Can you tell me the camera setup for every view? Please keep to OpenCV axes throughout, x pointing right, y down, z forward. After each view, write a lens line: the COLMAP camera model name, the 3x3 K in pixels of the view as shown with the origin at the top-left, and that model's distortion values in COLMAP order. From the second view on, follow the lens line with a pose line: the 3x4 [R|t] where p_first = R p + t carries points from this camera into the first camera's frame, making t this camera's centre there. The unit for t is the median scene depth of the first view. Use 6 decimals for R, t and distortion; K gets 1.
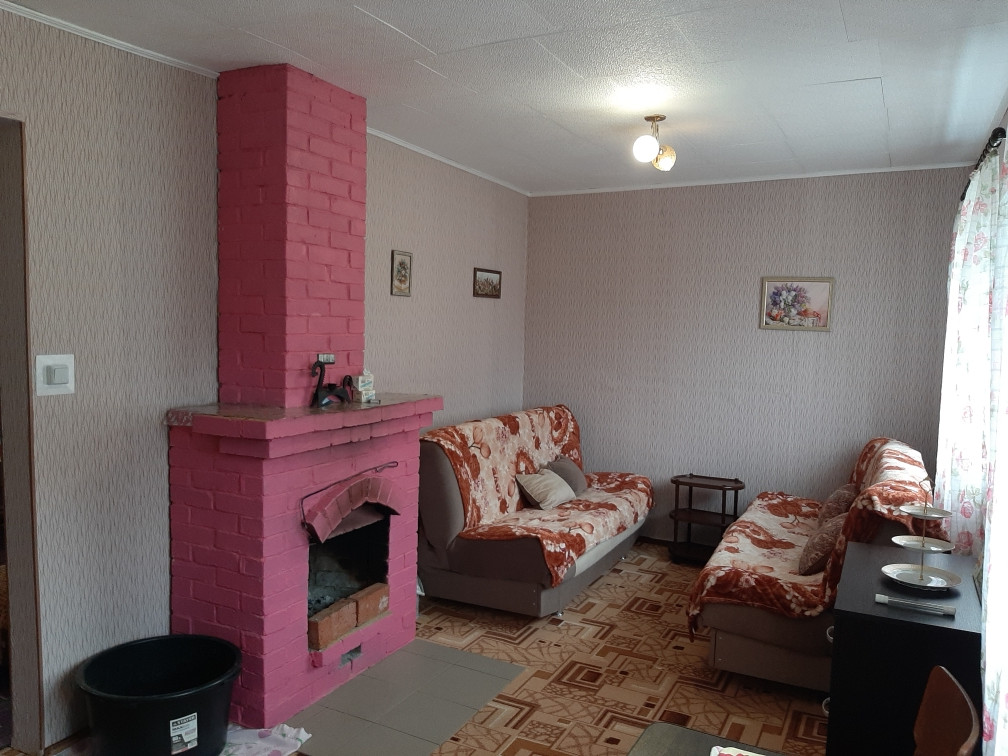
lens RADIAL K [[774.8, 0, 504.0], [0, 774.8, 378.0], [0, 0, 1]] dist [0.095905, -0.185445]
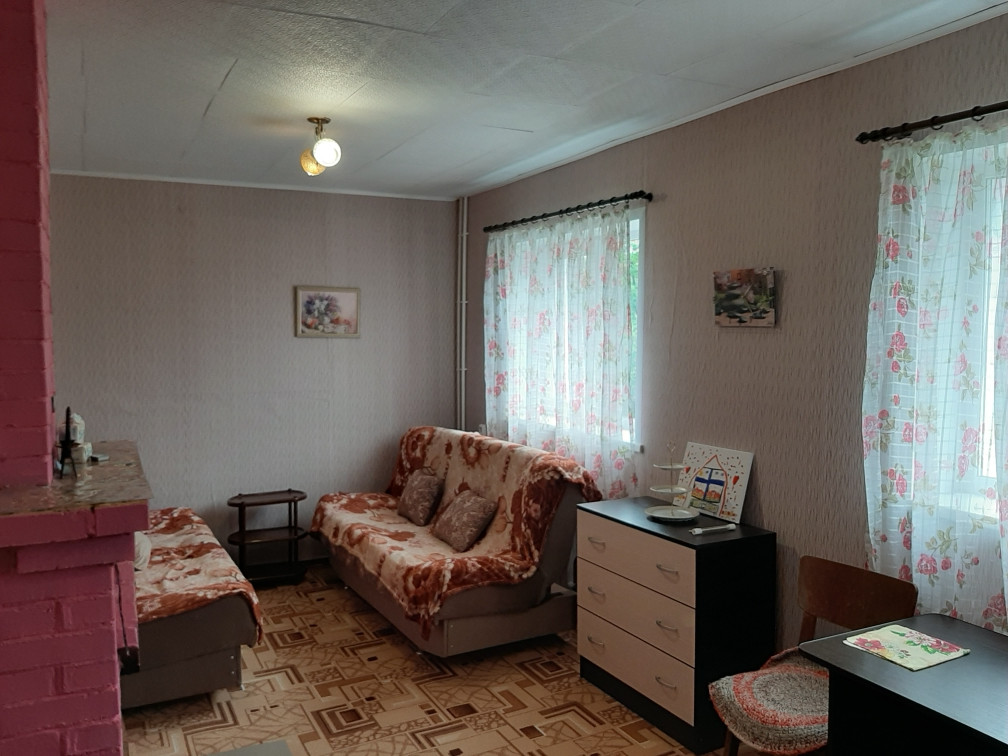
lens RADIAL K [[780.9, 0, 504.0], [0, 780.9, 378.0], [0, 0, 1]] dist [0.086203, -0.182633]
pose [[0.585461, -0.074047, 0.807312, -0.509494], [0.077456, 0.996374, 0.035217, -0.038005], [-0.806992, 0.041913, 0.589073, 0.283229]]
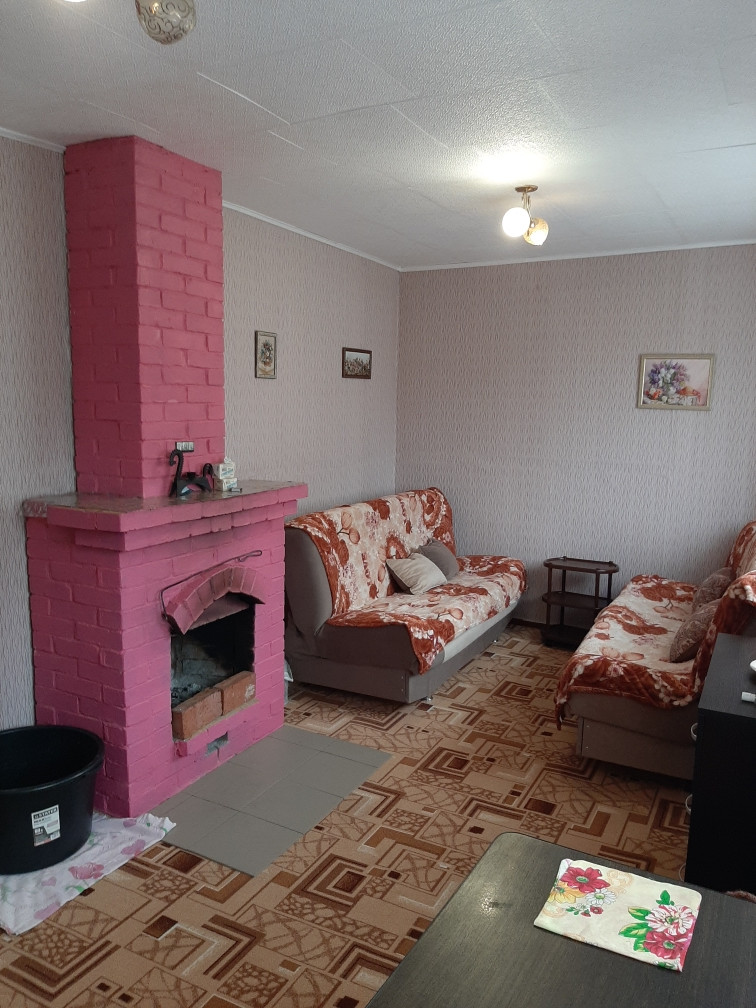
lens RADIAL K [[774.8, 0, 374.7], [0, 774.8, 503.8], [0, 0, 1]] dist [0.095905, -0.185445]
pose [[0.999870, -0.005838, -0.015059, 0.022461], [0.006803, 0.997875, 0.064800, -0.014452], [0.014649, -0.064894, 0.997785, 0.025580]]
